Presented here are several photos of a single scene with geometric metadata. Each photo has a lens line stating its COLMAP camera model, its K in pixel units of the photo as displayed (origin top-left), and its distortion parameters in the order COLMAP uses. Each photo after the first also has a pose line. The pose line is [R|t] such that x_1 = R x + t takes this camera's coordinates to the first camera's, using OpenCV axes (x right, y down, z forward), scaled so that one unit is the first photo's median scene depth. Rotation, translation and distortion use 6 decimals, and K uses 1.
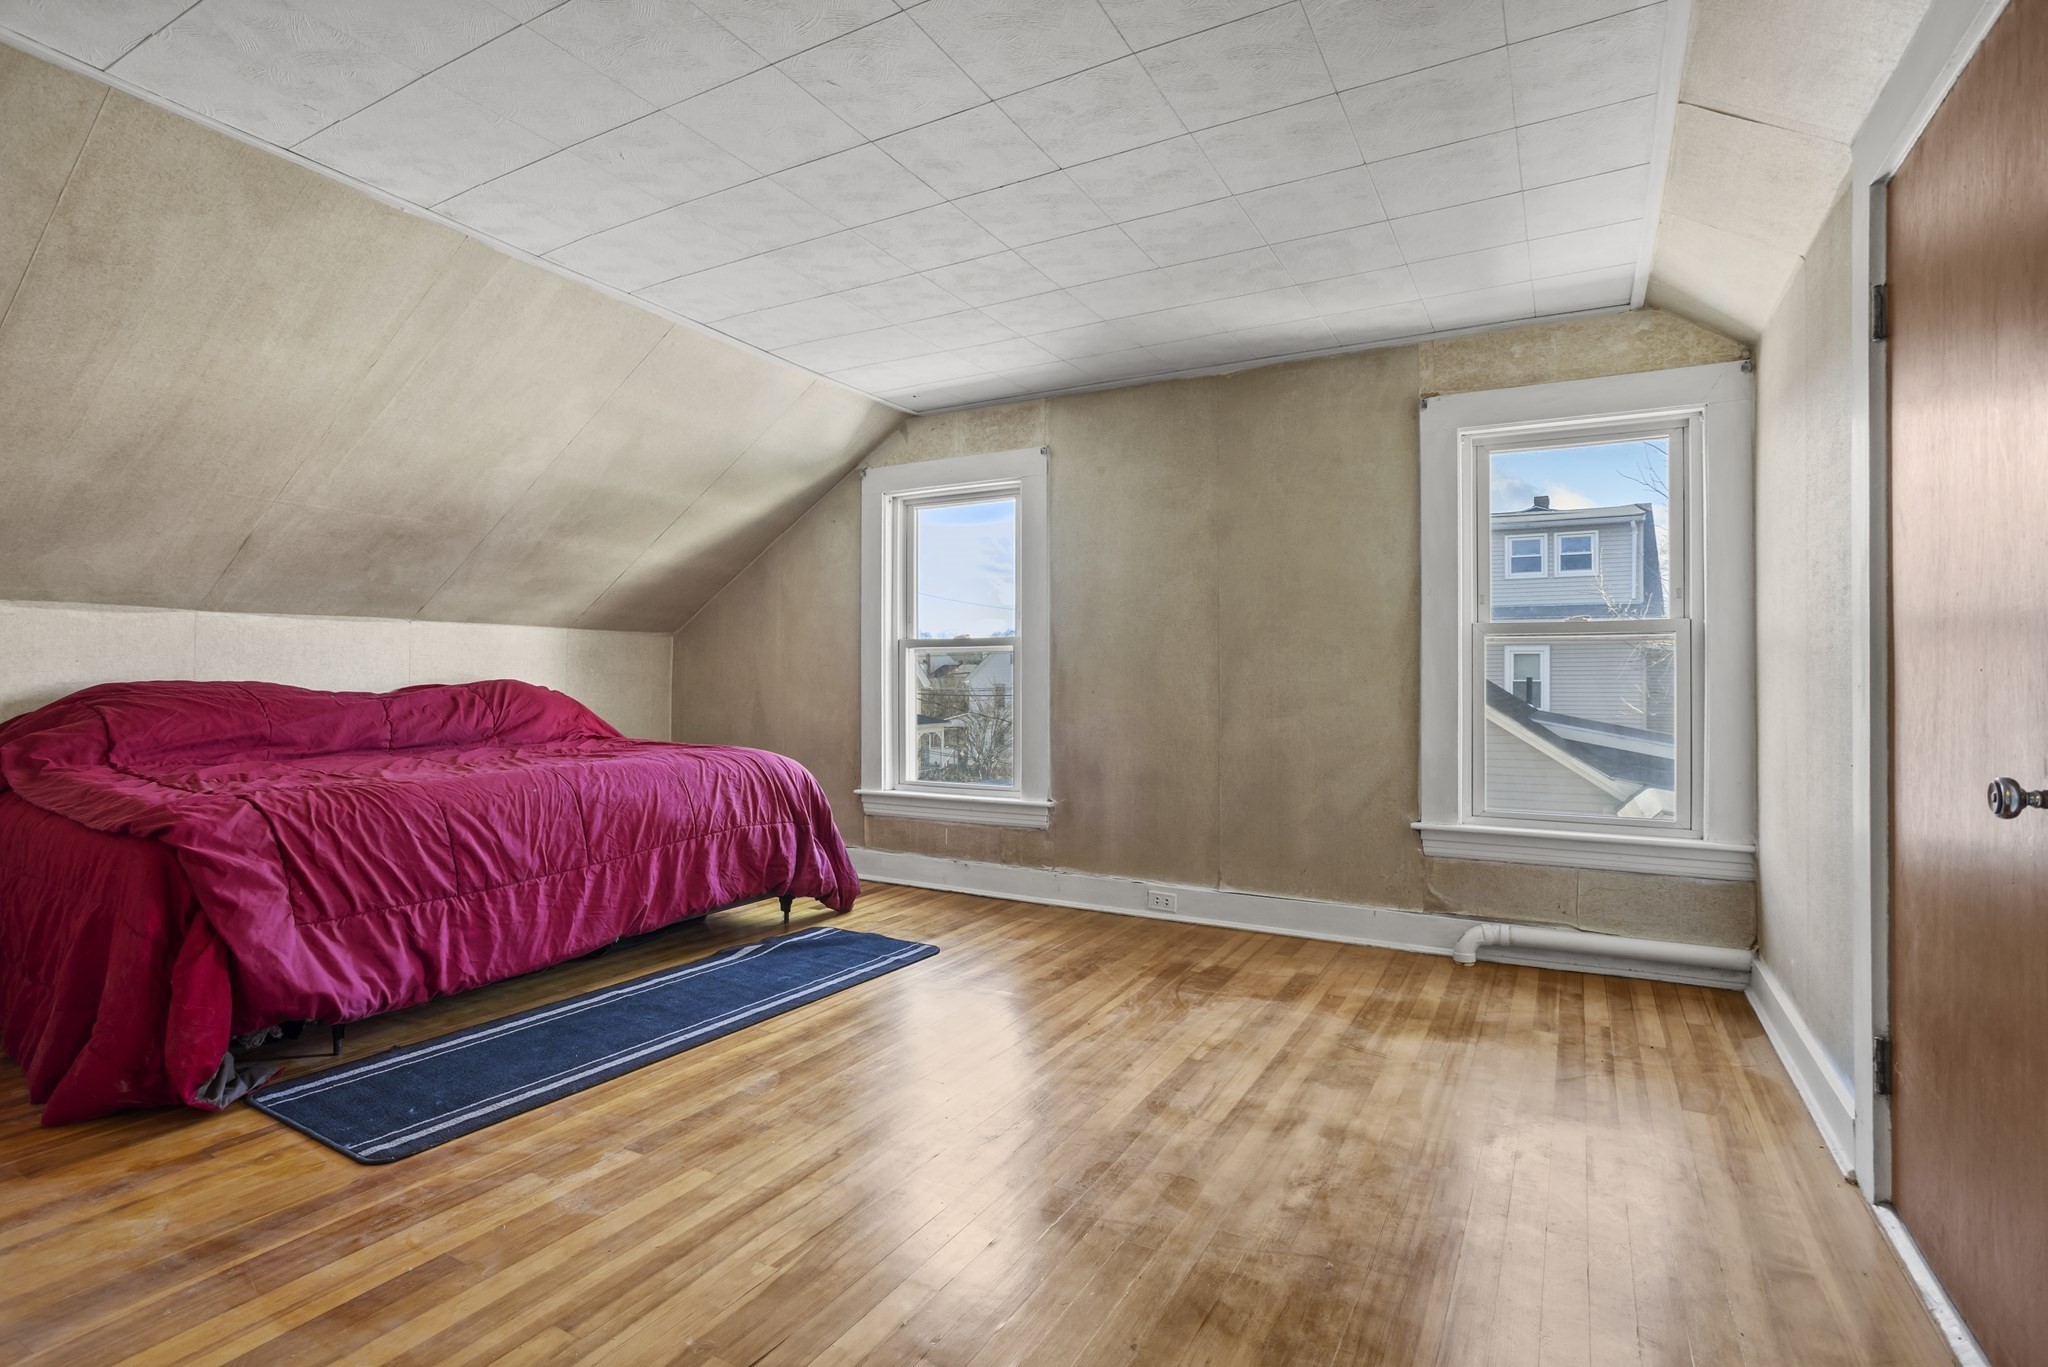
lens RADIAL K [[997.6, 0, 1021.0], [0, 997.6, 669.4], [0, 0, 1]] dist [-0.053460, 0.026514]
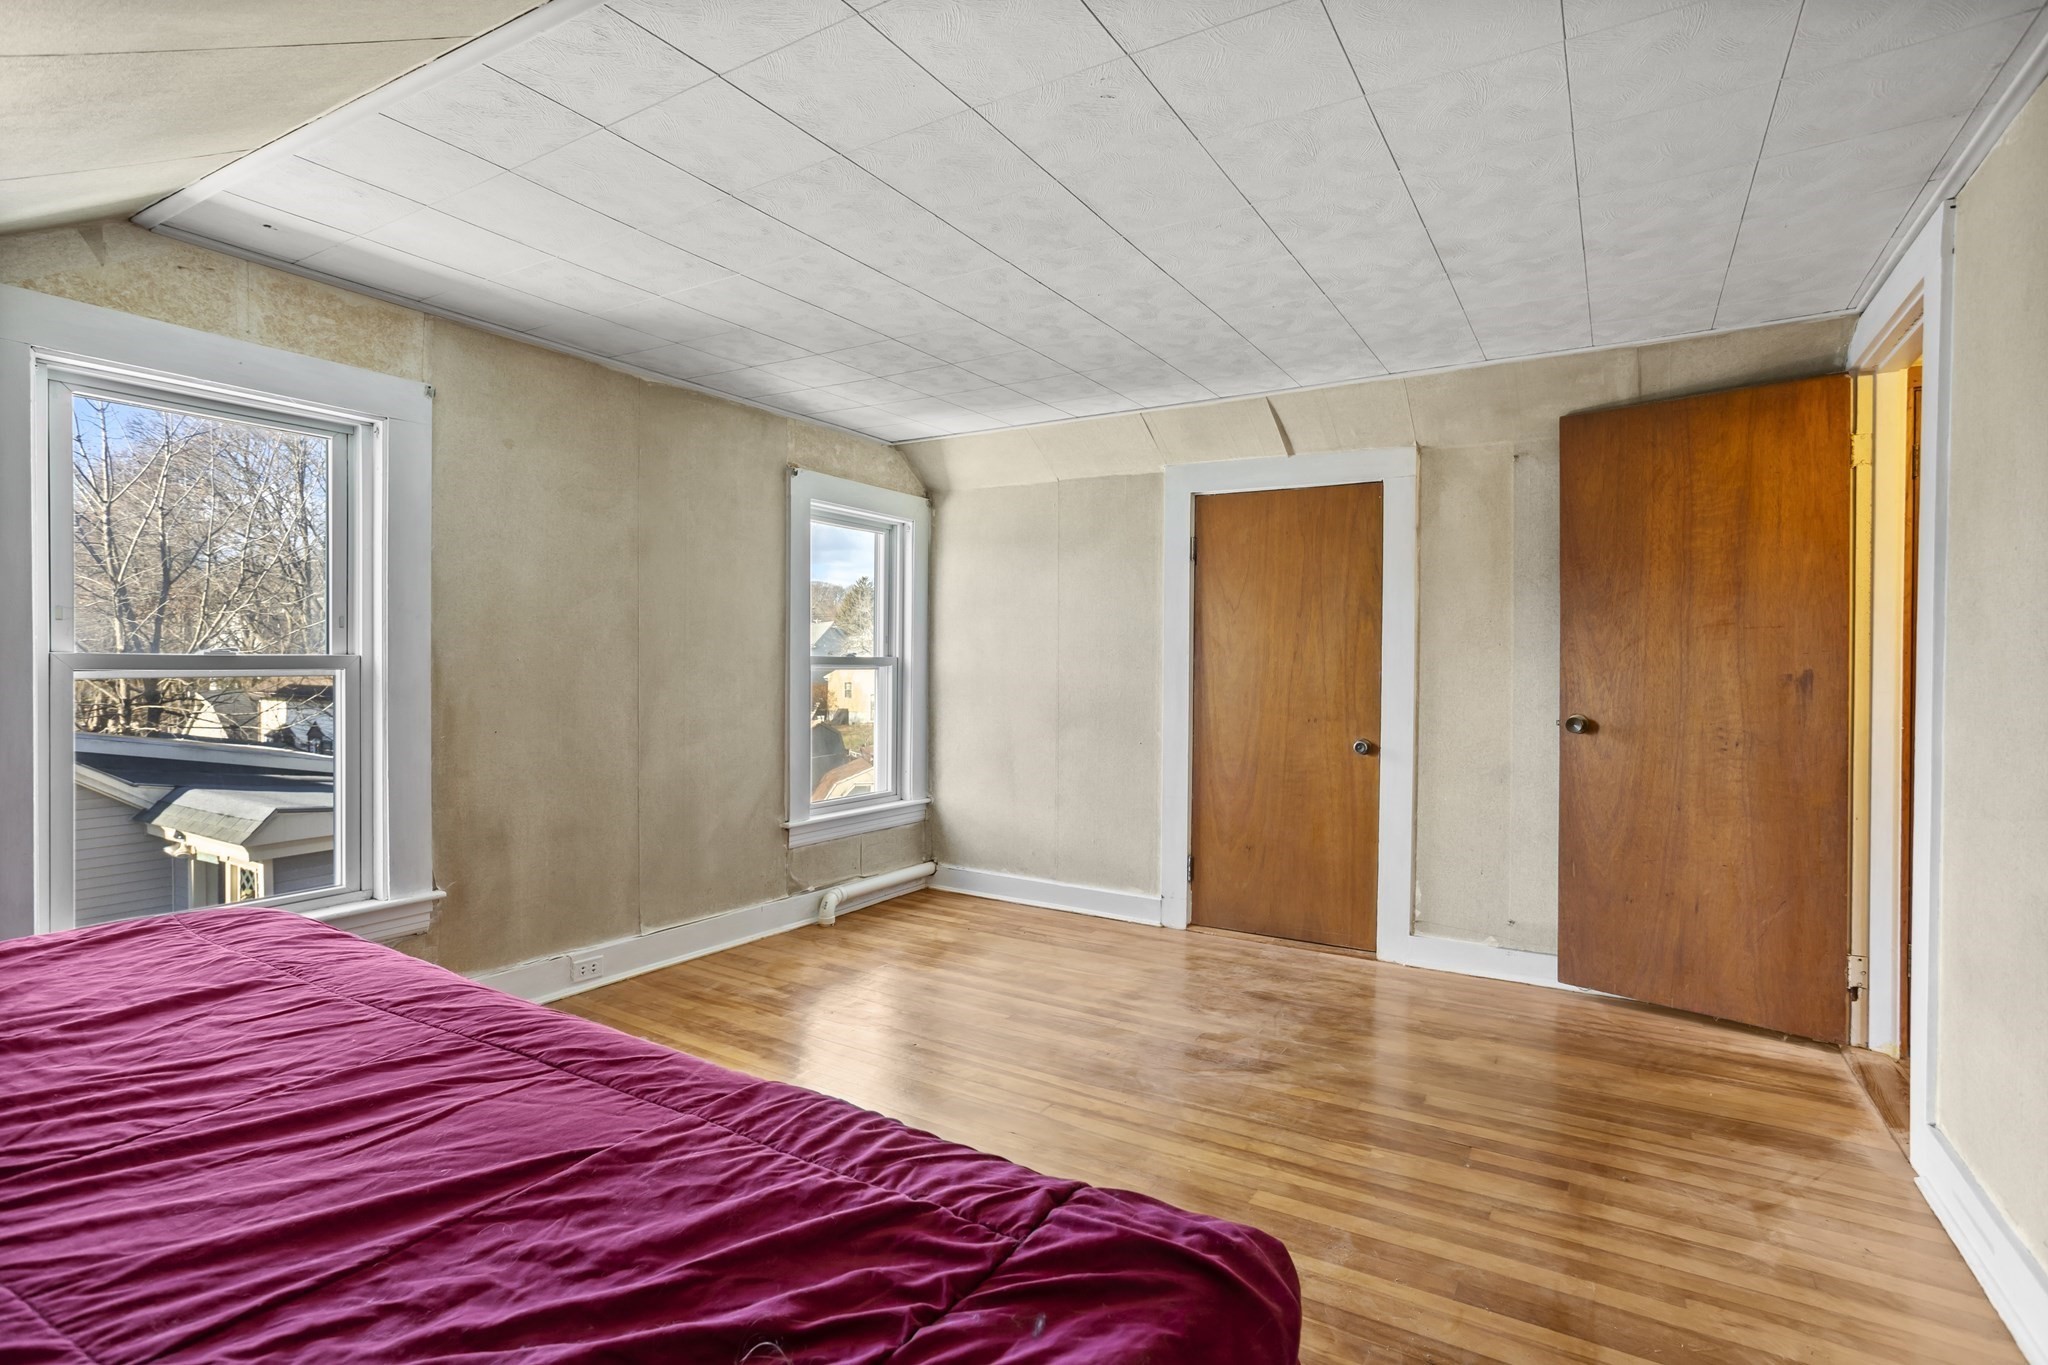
lens RADIAL K [[997.6, 0, 1021.0], [0, 997.6, 668.4], [0, 0, 1]] dist [-0.053460, 0.026514]
pose [[0.038536, -0.010257, 0.999205, -0.759798], [-0.019400, 0.999751, 0.011011, -0.048416], [-0.999069, -0.019809, 0.038328, 0.653619]]
